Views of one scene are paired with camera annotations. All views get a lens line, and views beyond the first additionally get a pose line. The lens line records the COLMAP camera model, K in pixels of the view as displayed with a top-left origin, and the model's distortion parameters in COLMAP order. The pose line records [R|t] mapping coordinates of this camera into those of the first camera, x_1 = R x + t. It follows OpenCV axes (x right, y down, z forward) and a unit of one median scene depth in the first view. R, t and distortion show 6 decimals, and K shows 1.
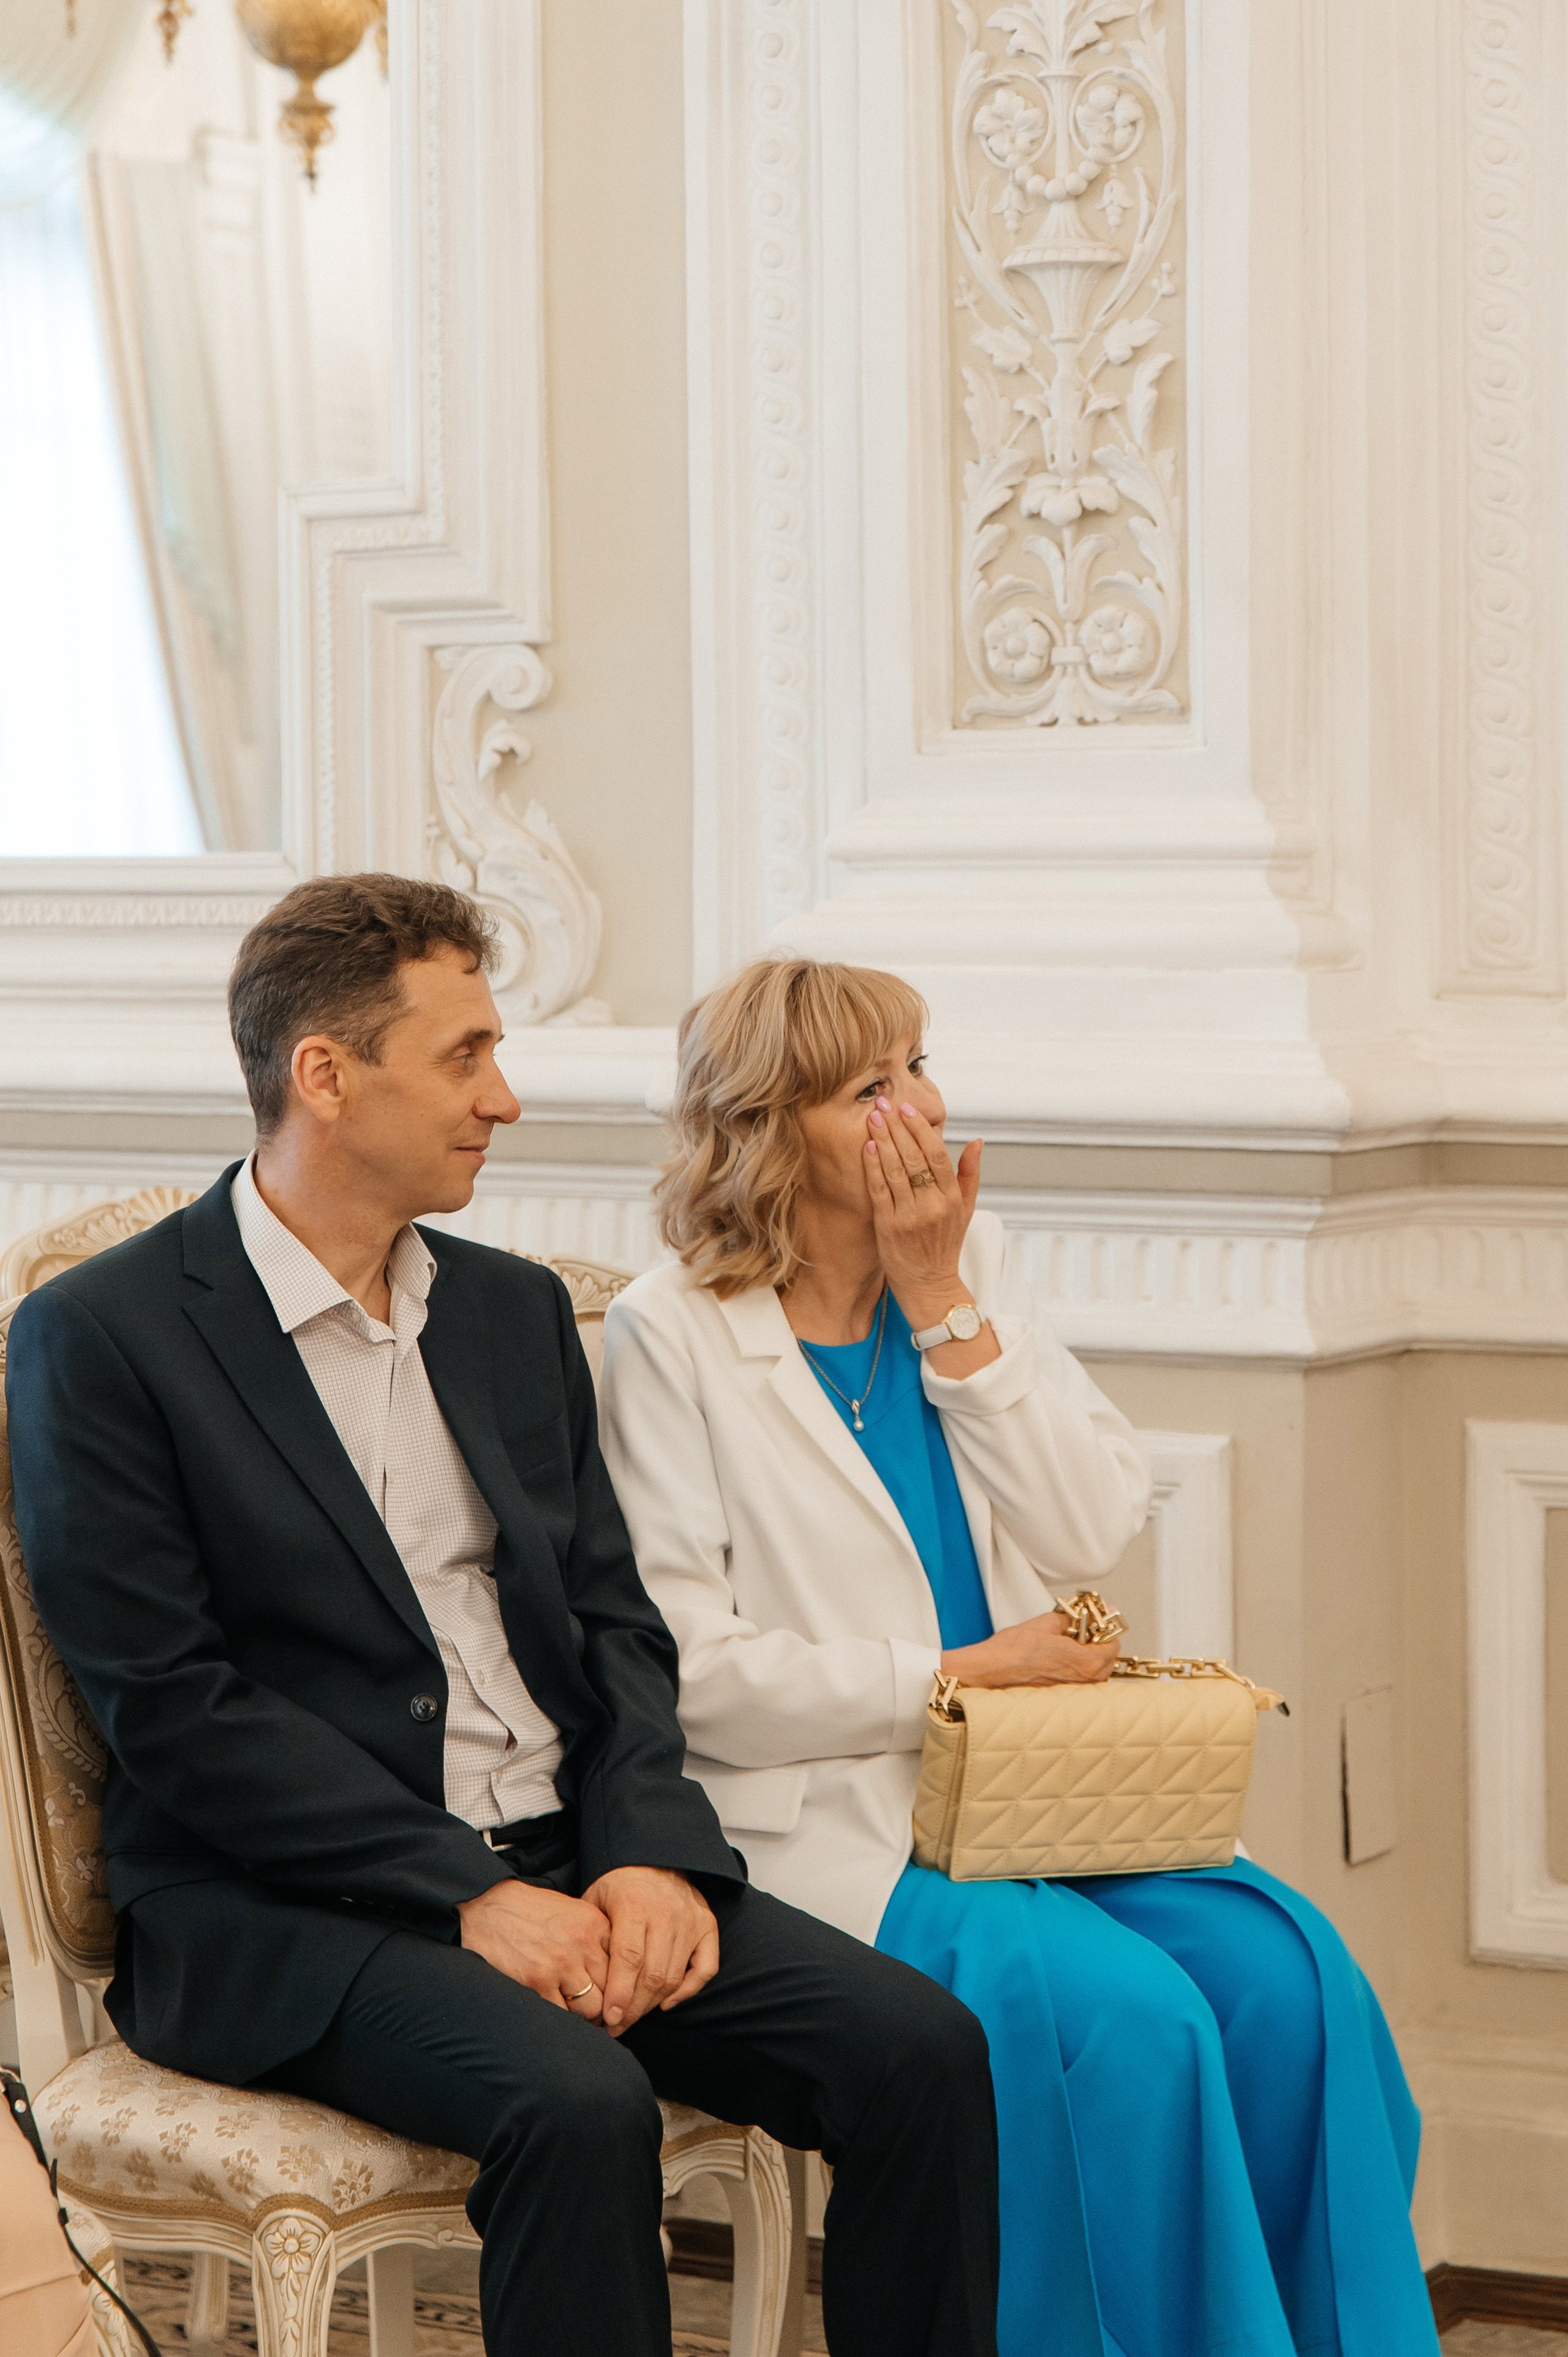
lens RADIAL K [[4459.0, 0, 784.0], [0, 4459.0, 1178.5], [0, 0, 1]] dist [-0.022096, -0.070696]
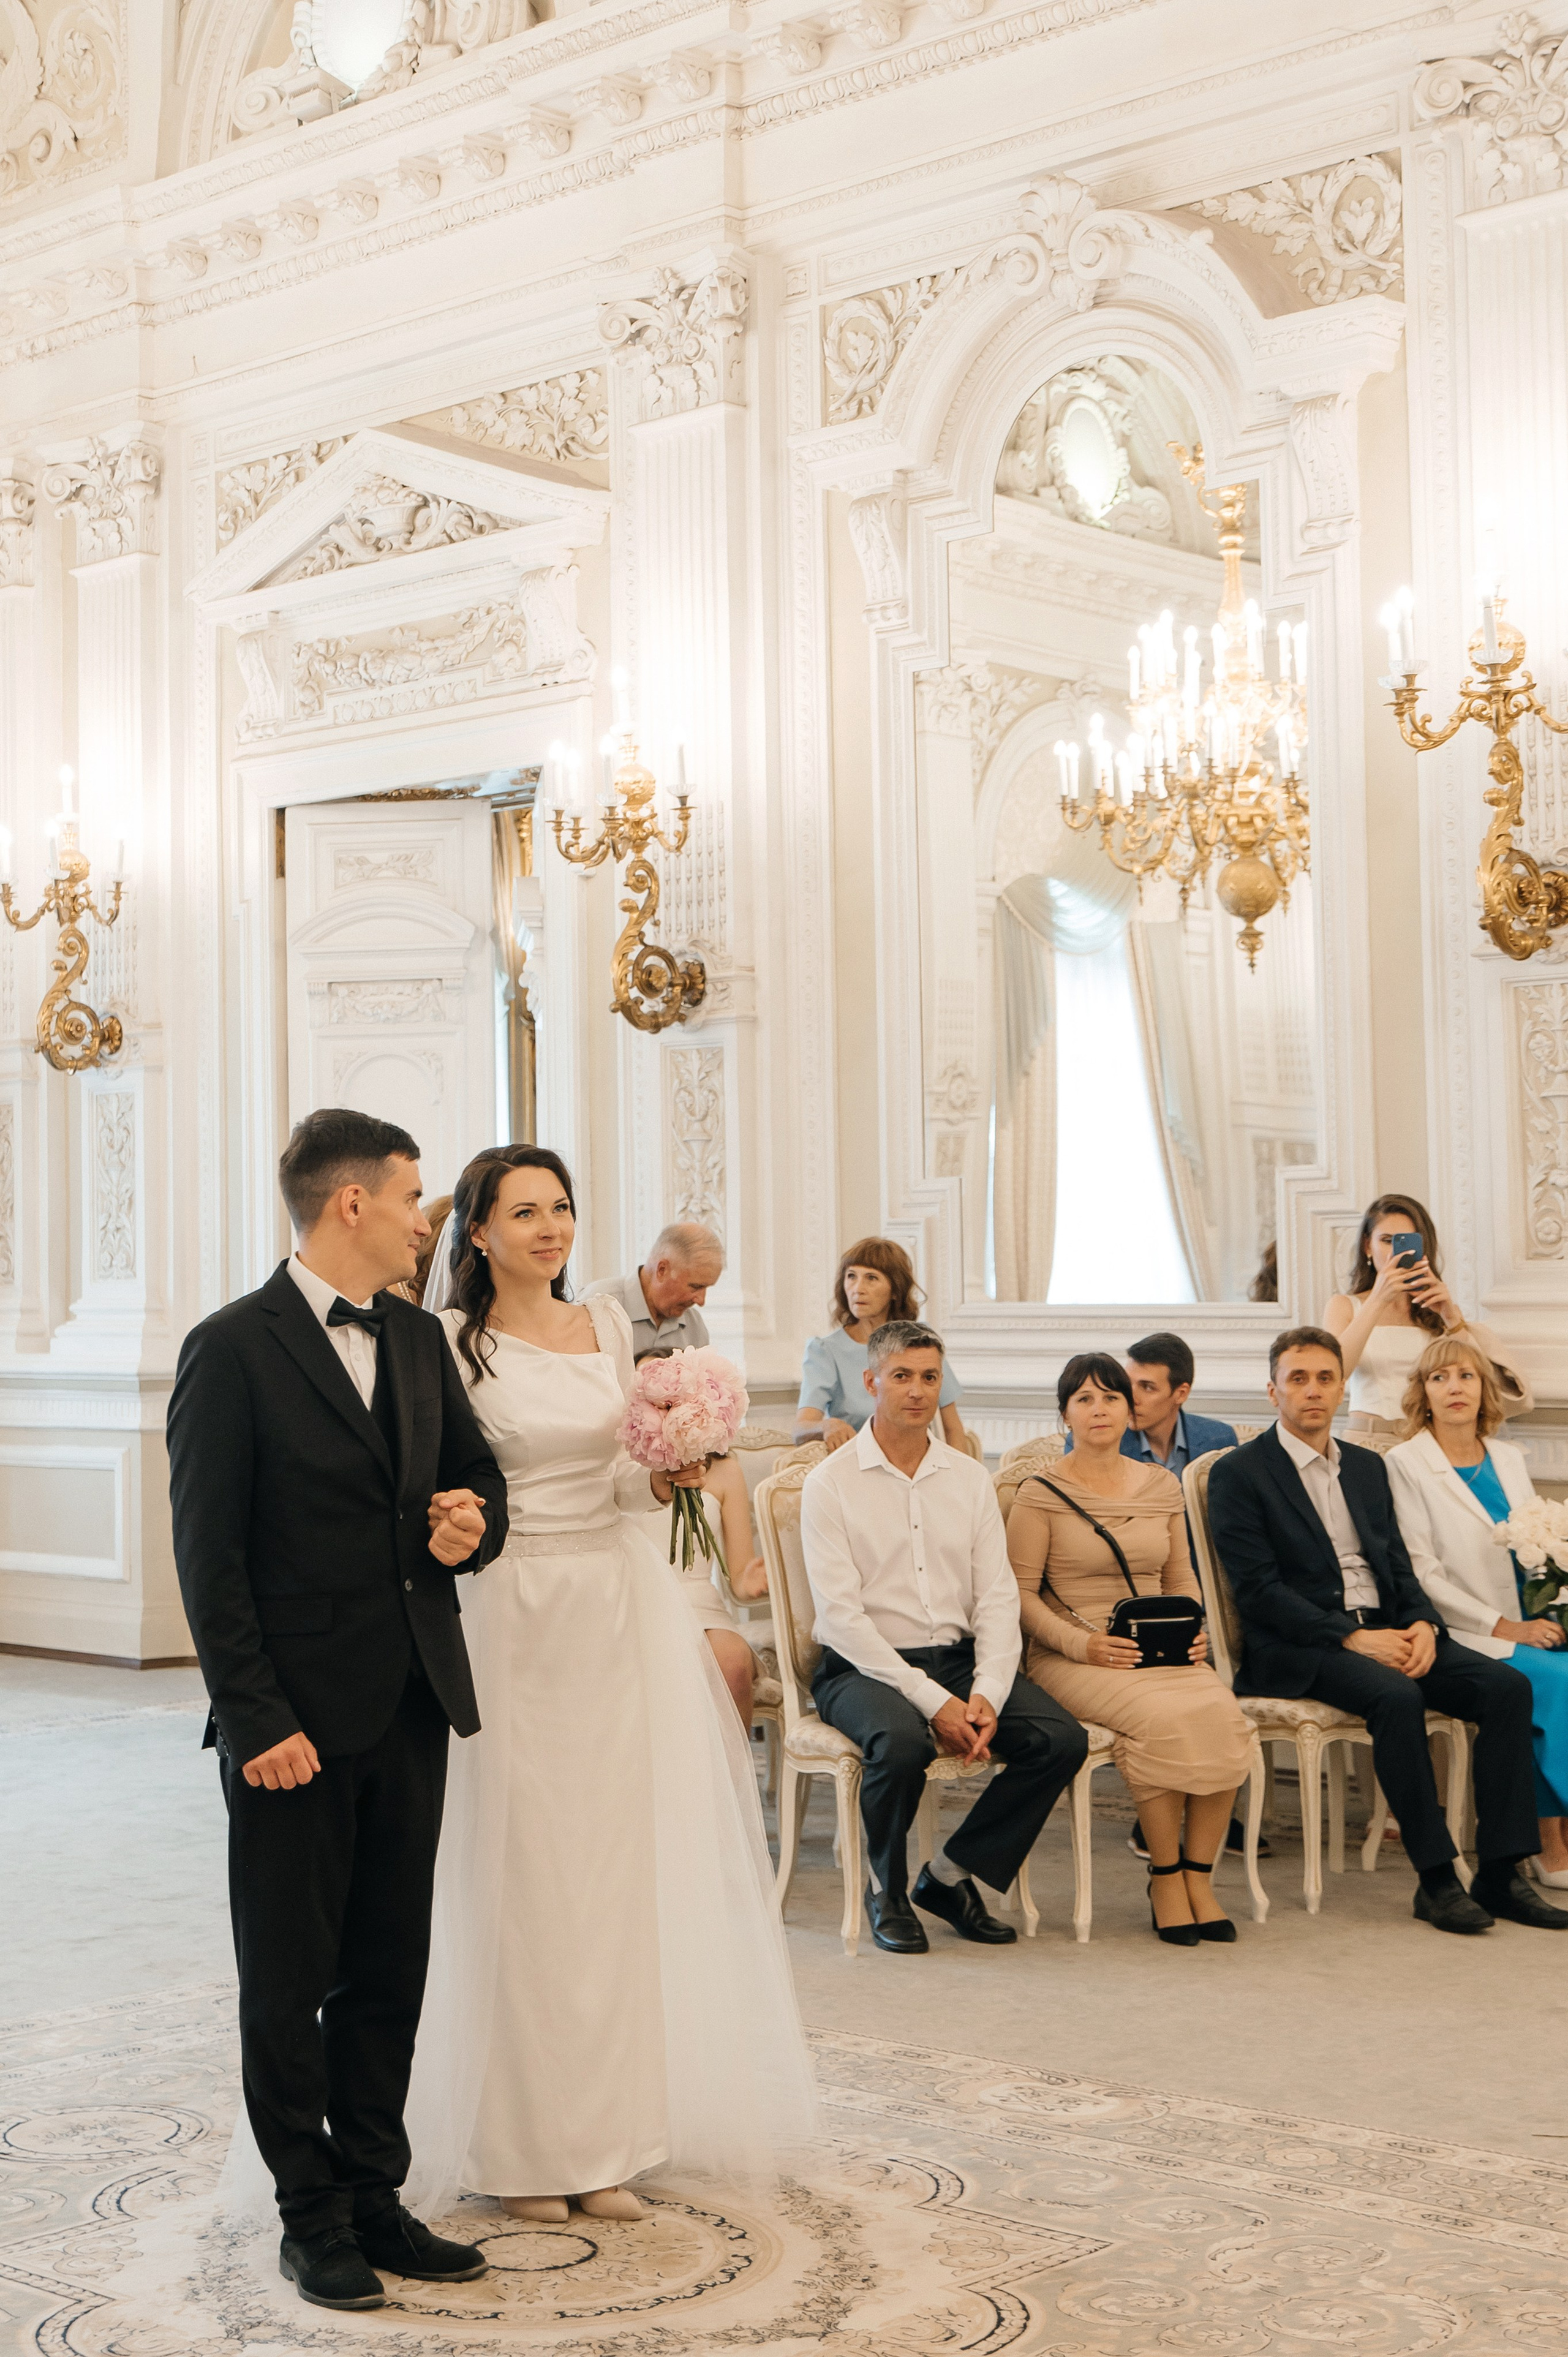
lens RADIAL K [[3079.3, 0, 785.6], [0, 3079.3, 1054.9], [0, 0, 1]] dist [0.002150, 0.006514]
pose [[0.972061, -0.021230, -0.233766, 0.040898], [-0.011570, 0.990357, -0.138056, 0.043890], [0.234442, 0.136903, 0.962442, -0.987777]]
